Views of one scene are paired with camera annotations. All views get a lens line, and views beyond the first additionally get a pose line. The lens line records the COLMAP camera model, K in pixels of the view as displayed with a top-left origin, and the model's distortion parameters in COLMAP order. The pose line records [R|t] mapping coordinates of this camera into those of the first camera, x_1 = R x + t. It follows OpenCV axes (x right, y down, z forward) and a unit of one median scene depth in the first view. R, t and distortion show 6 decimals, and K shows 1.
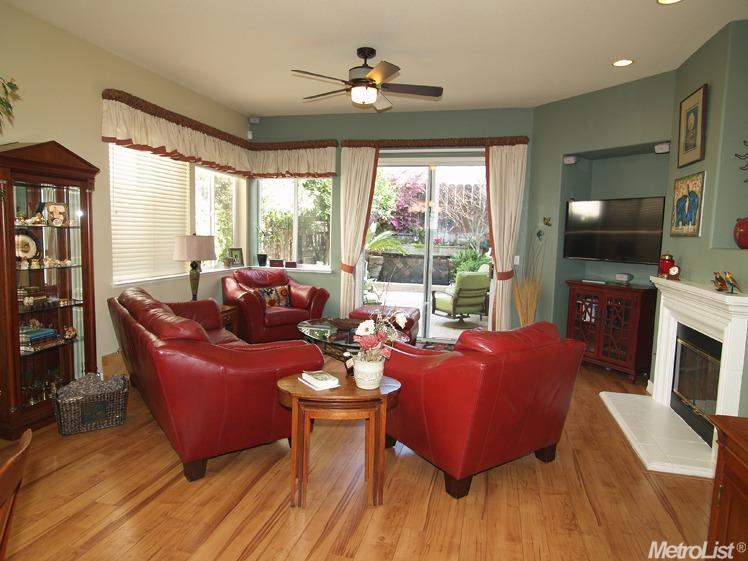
lens RADIAL K [[472.1, 0, 369.6], [0, 472.1, 278.5], [0, 0, 1]] dist [-0.029374, 0.004416]
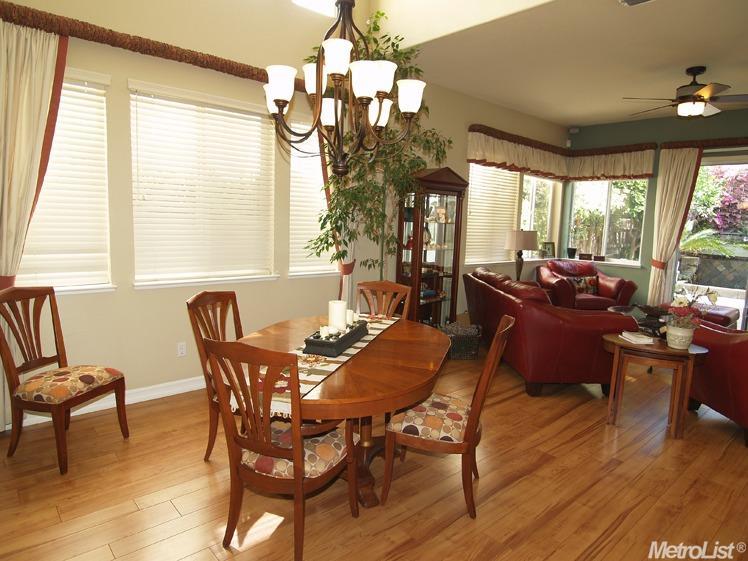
lens RADIAL K [[472.1, 0, 370.4], [0, 472.1, 278.7], [0, 0, 1]] dist [-0.029374, 0.004416]
pose [[0.832019, 0.070092, -0.550301, -0.007190], [-0.065113, 0.997468, 0.028602, 0.026915], [0.550913, 0.012034, 0.834476, -0.264747]]
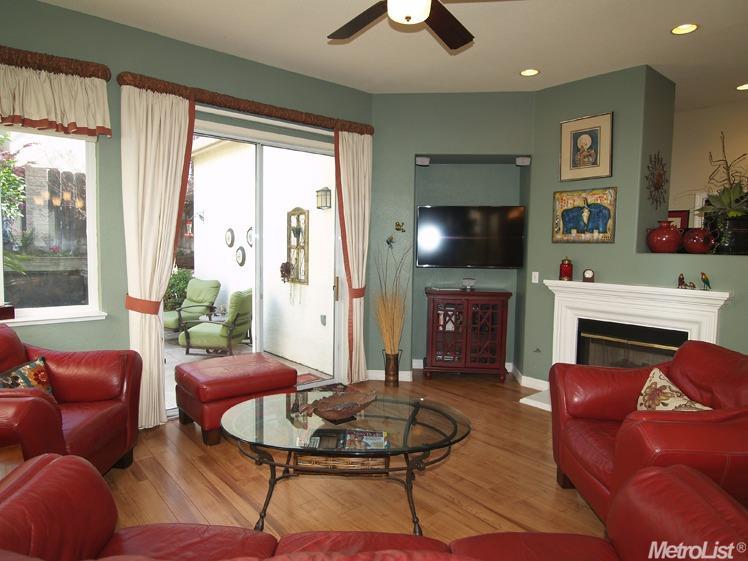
lens RADIAL K [[472.1, 0, 366.4], [0, 472.1, 278.0], [0, 0, 1]] dist [-0.029374, 0.004416]
pose [[0.584073, -0.074908, 0.808237, -0.403406], [0.081078, 0.996137, 0.033731, -0.062075], [-0.807642, 0.045829, 0.587890, 0.547862]]
